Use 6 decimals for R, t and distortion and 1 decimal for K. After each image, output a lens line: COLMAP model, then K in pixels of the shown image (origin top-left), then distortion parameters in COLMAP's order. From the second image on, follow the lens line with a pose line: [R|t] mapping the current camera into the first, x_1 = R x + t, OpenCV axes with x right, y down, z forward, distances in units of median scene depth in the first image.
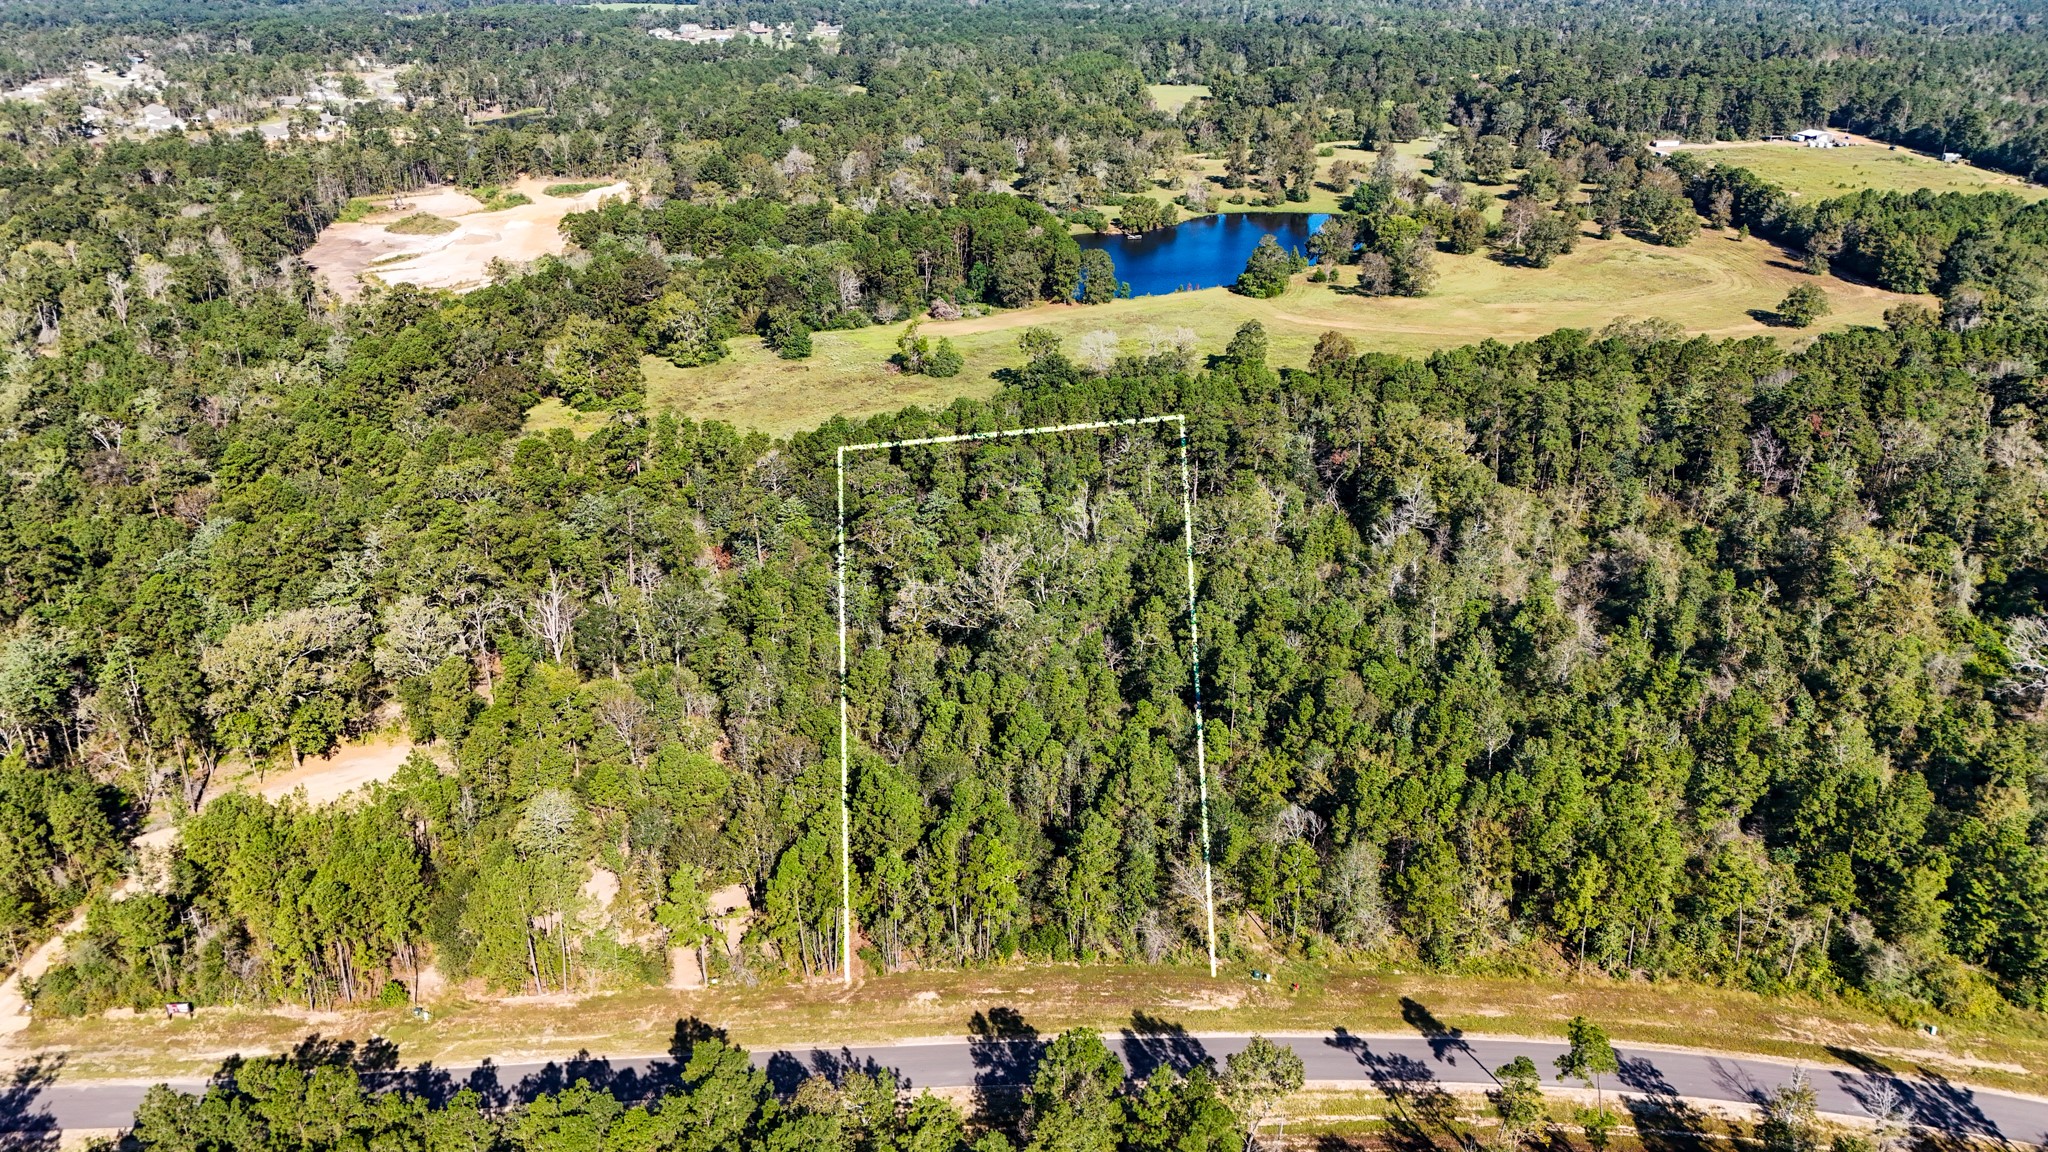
lens RADIAL K [[1546.9, 0, 1024.0], [0, 1546.9, 576.0], [0, 0, 1]] dist [0.233767, -0.611945]
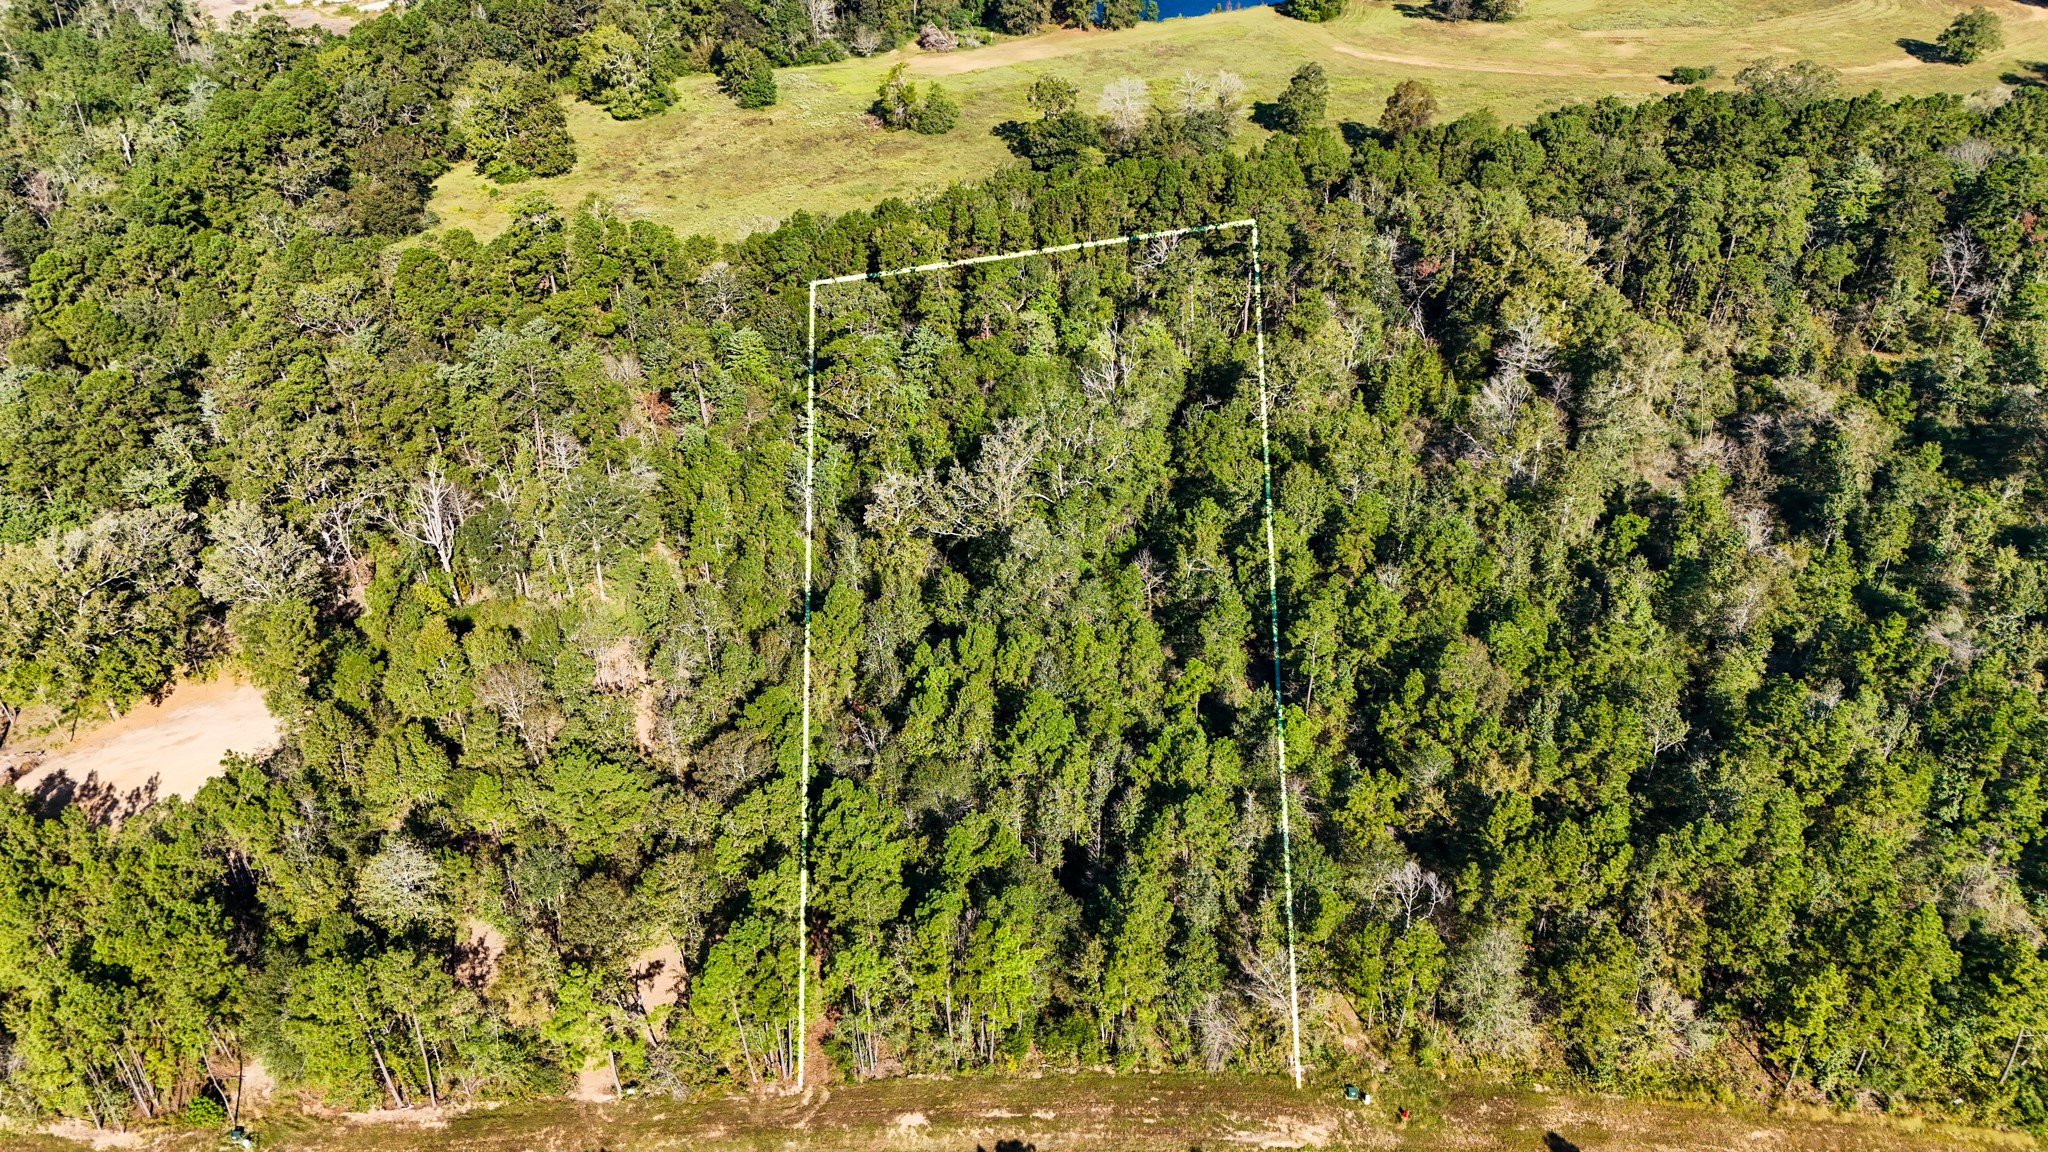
lens RADIAL K [[1528.1, 0, 1024.0], [0, 1528.1, 576.0], [0, 0, 1]] dist [0.125903, -0.166787]
pose [[0.999999, 0.000787, -0.000866, -0.004869], [-0.000599, 0.979898, 0.199497, -0.085351], [0.001005, -0.199496, 0.979898, 0.204721]]
